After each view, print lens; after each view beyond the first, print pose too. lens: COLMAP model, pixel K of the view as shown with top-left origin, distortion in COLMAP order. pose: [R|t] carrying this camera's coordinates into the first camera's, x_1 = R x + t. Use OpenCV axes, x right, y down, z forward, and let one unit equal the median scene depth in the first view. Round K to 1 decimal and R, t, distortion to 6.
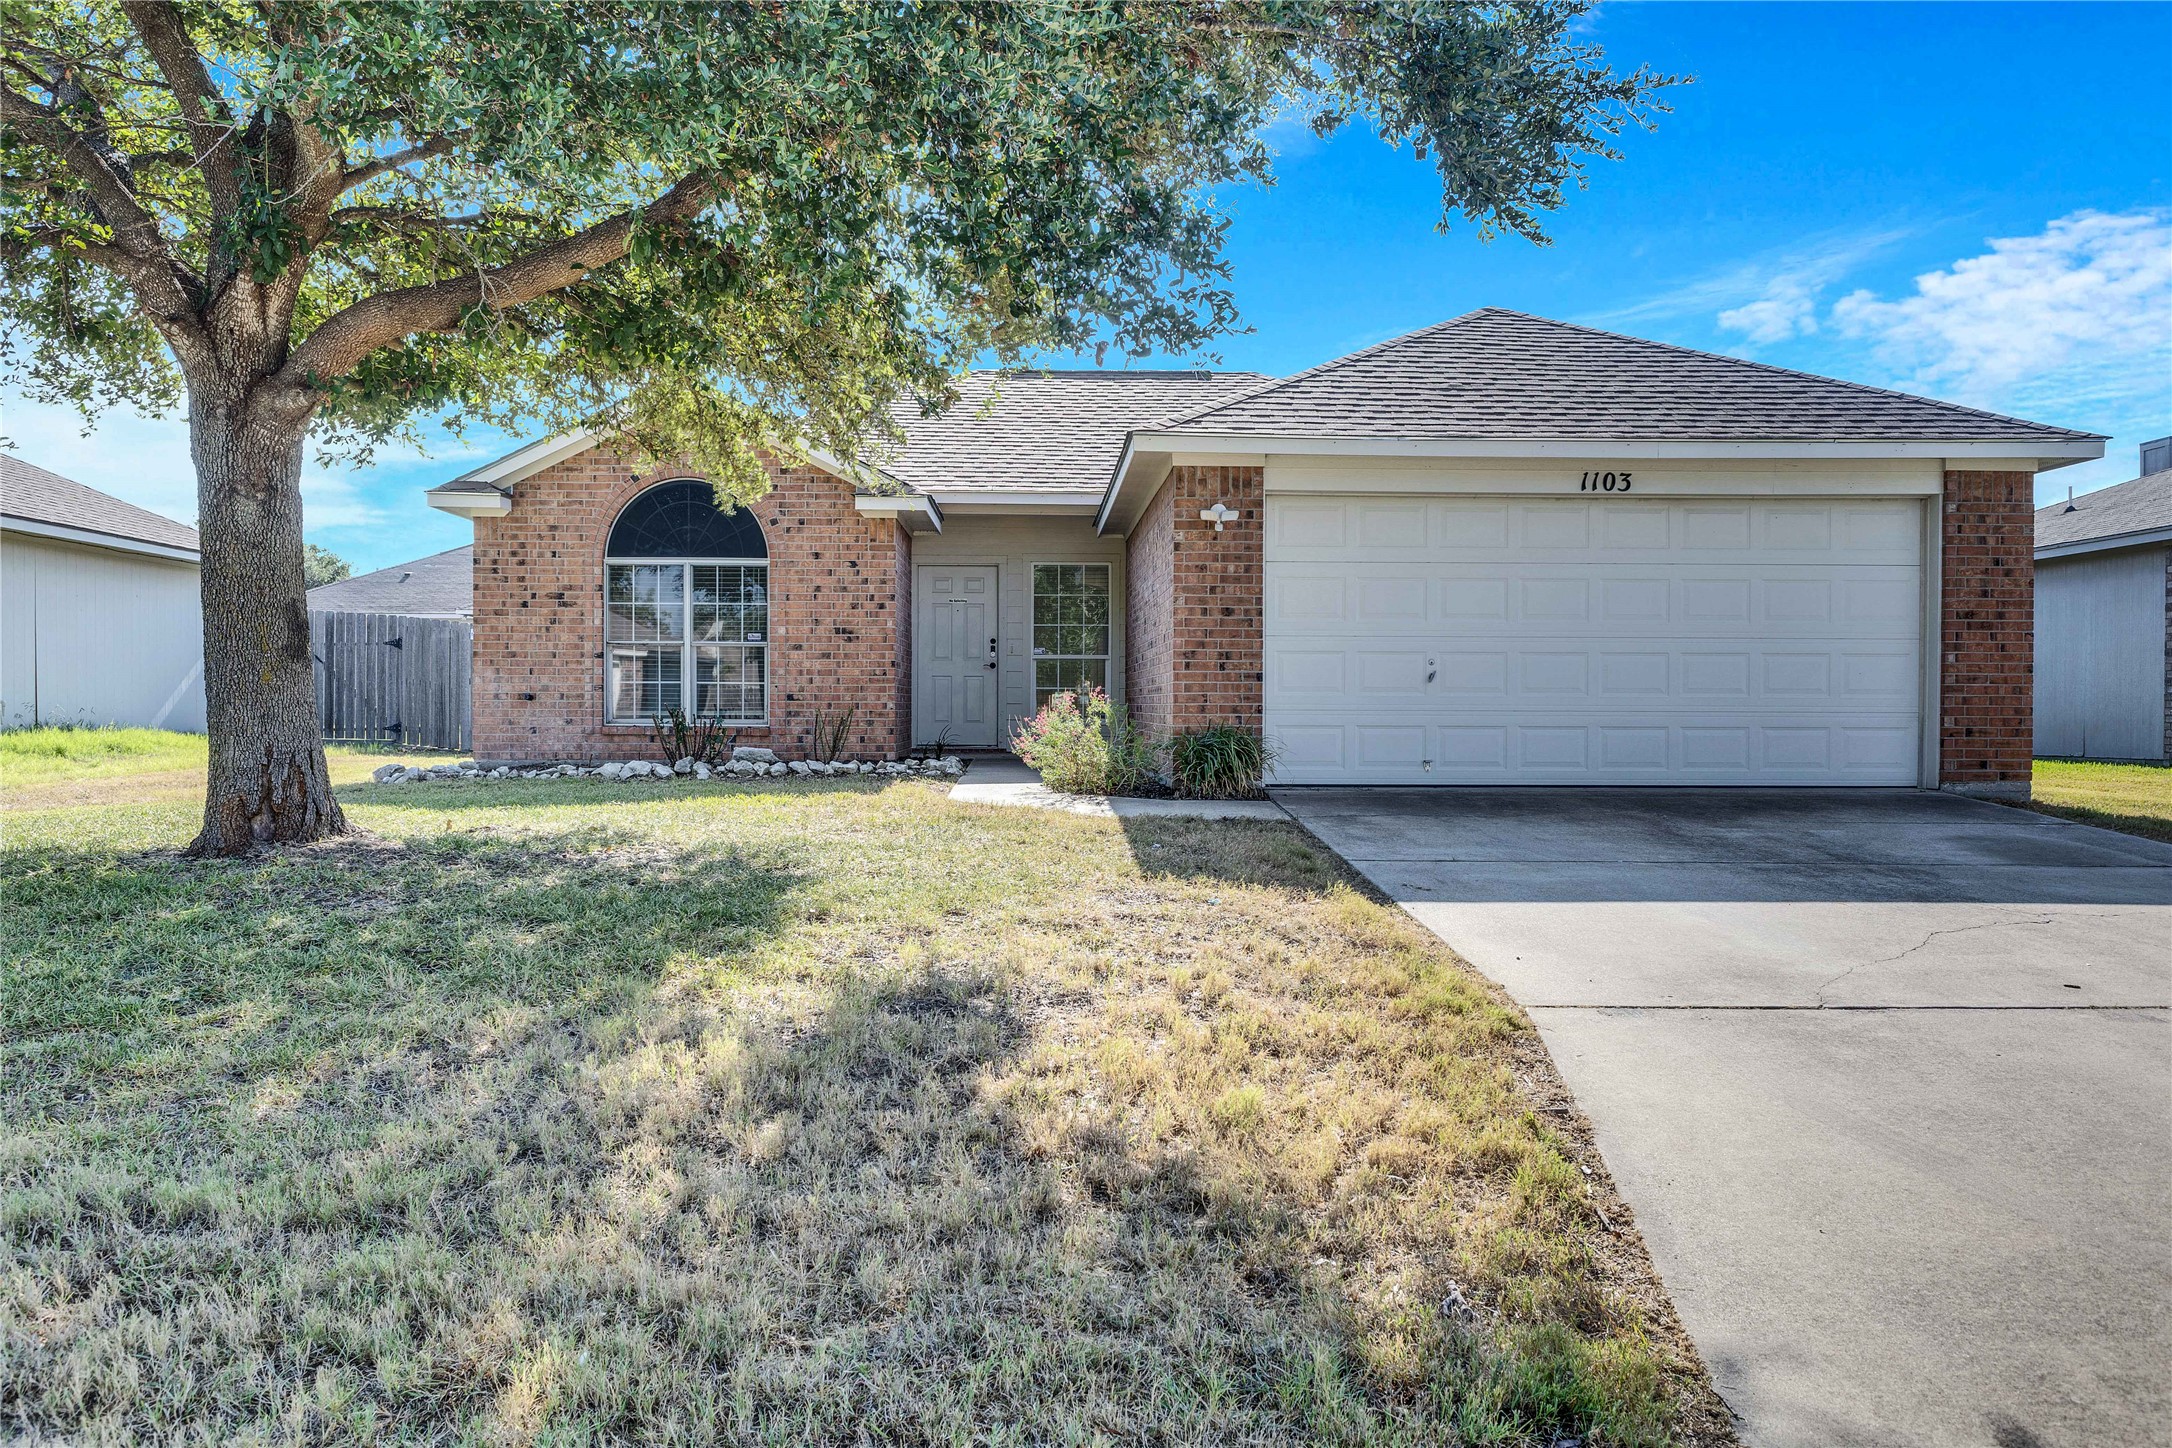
lens RADIAL K [[990.1, 0, 1086.0], [0, 990.1, 724.0], [0, 0, 1]] dist [0.013248, -0.000709]
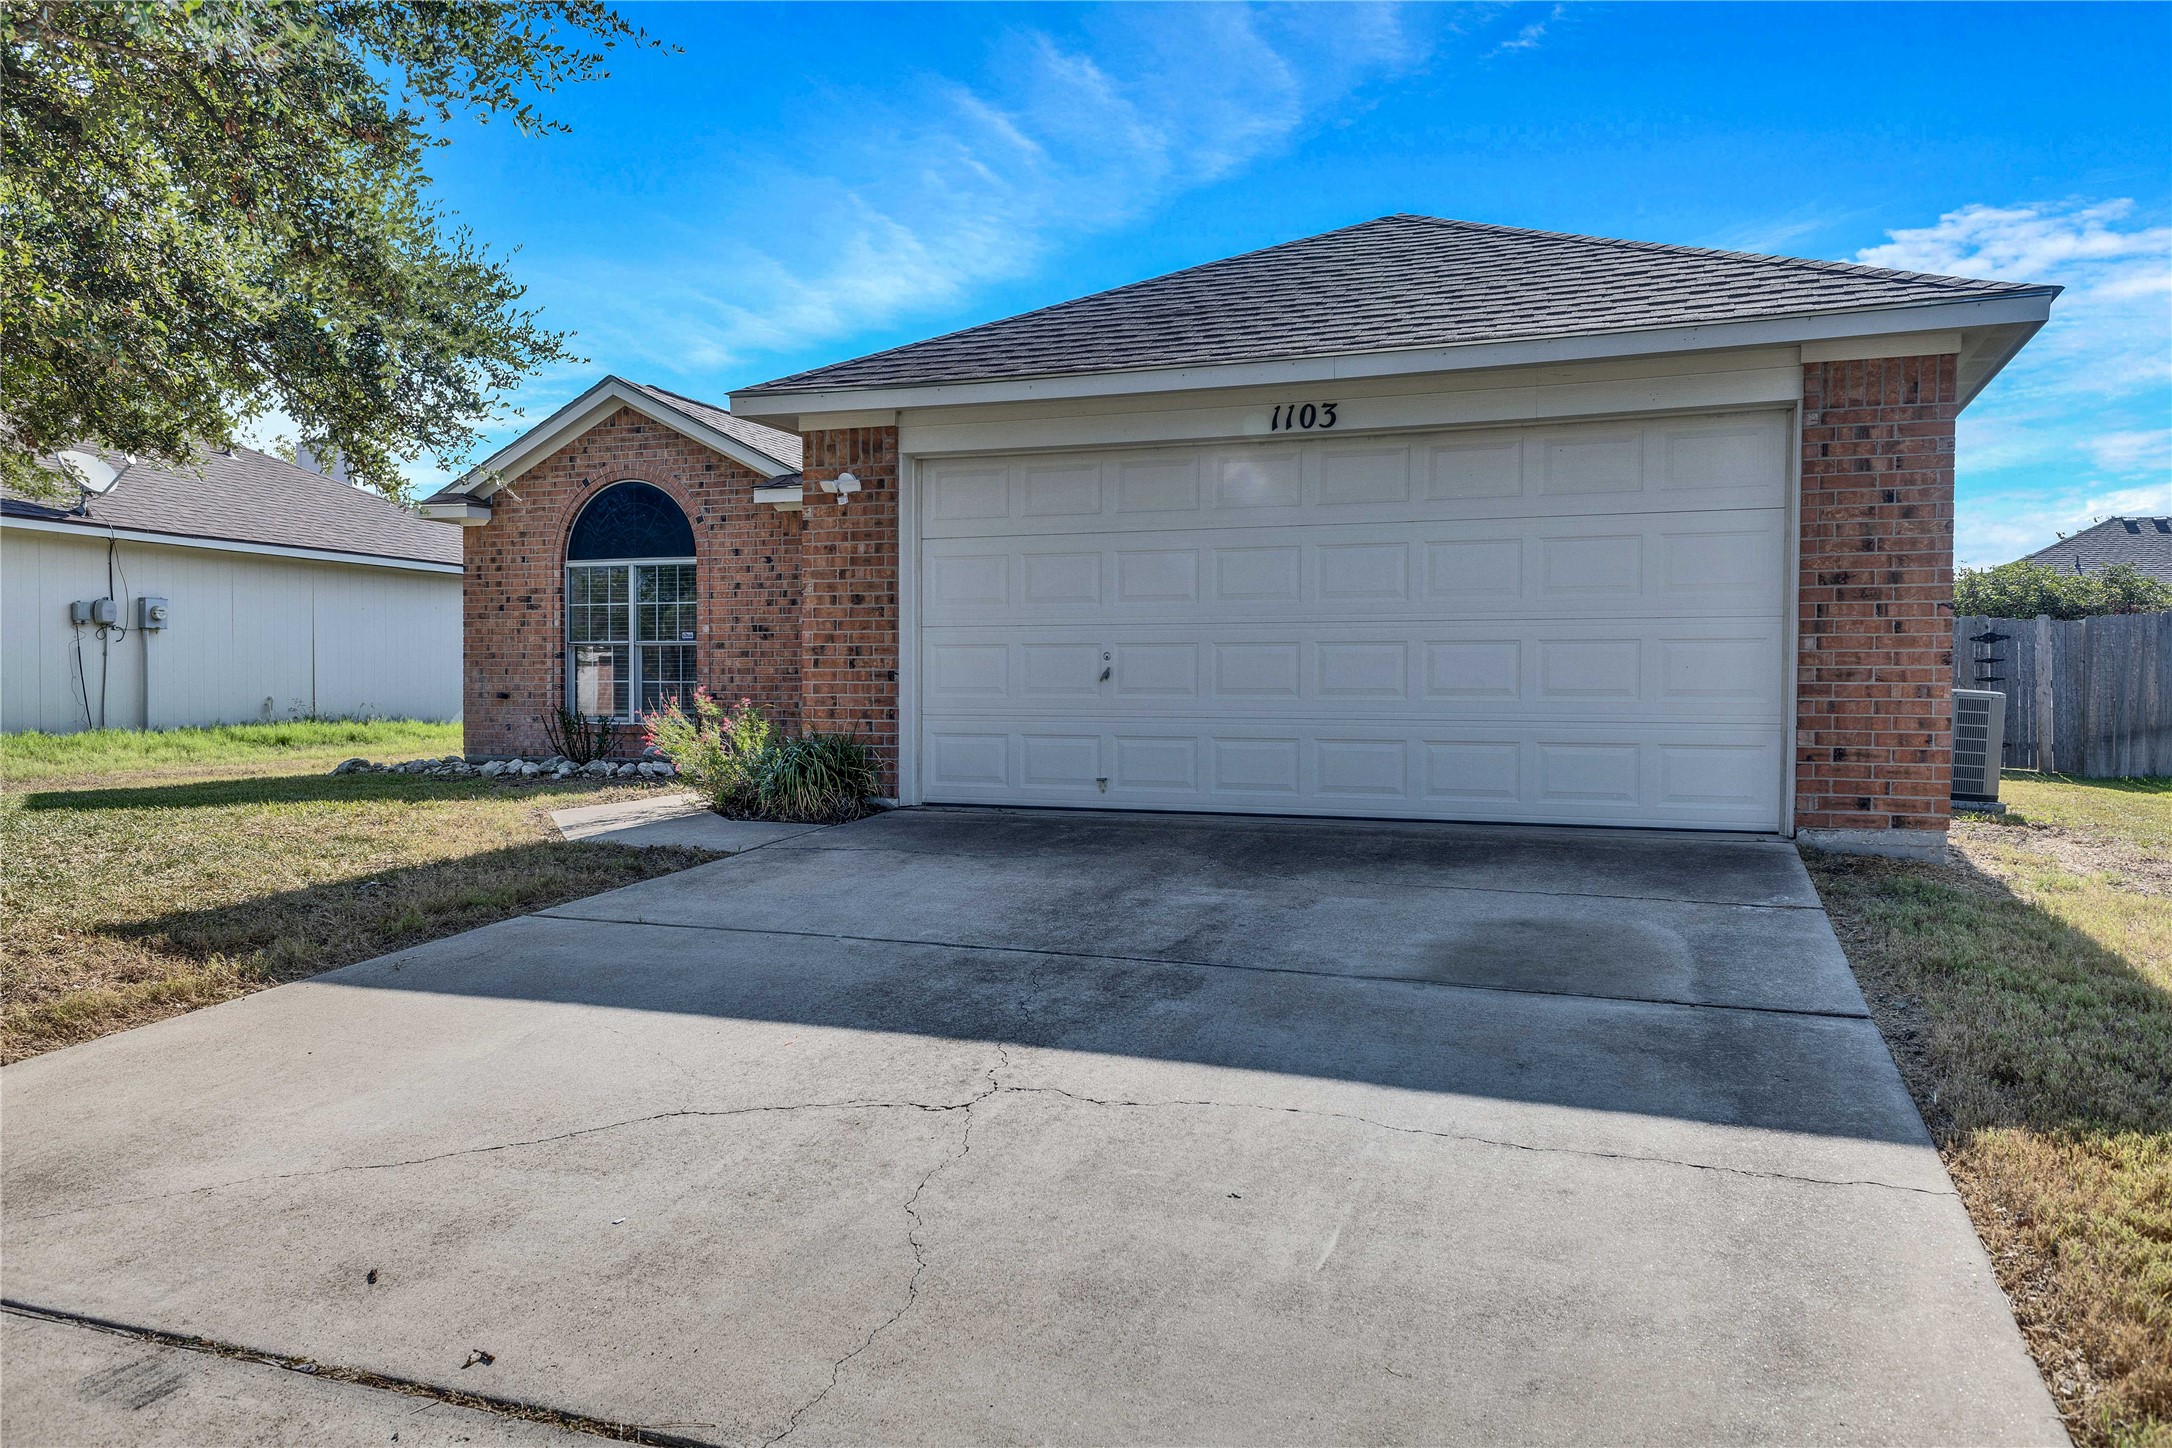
lens RADIAL K [[999.1, 0, 1086.0], [0, 999.1, 724.0], [0, 0, 1]] dist [0.021477, -0.000021]
pose [[0.968732, 0.007532, -0.247995, 0.545980], [-0.006485, 0.999966, 0.005038, -0.011775], [0.248024, -0.003272, 0.968748, 0.215123]]
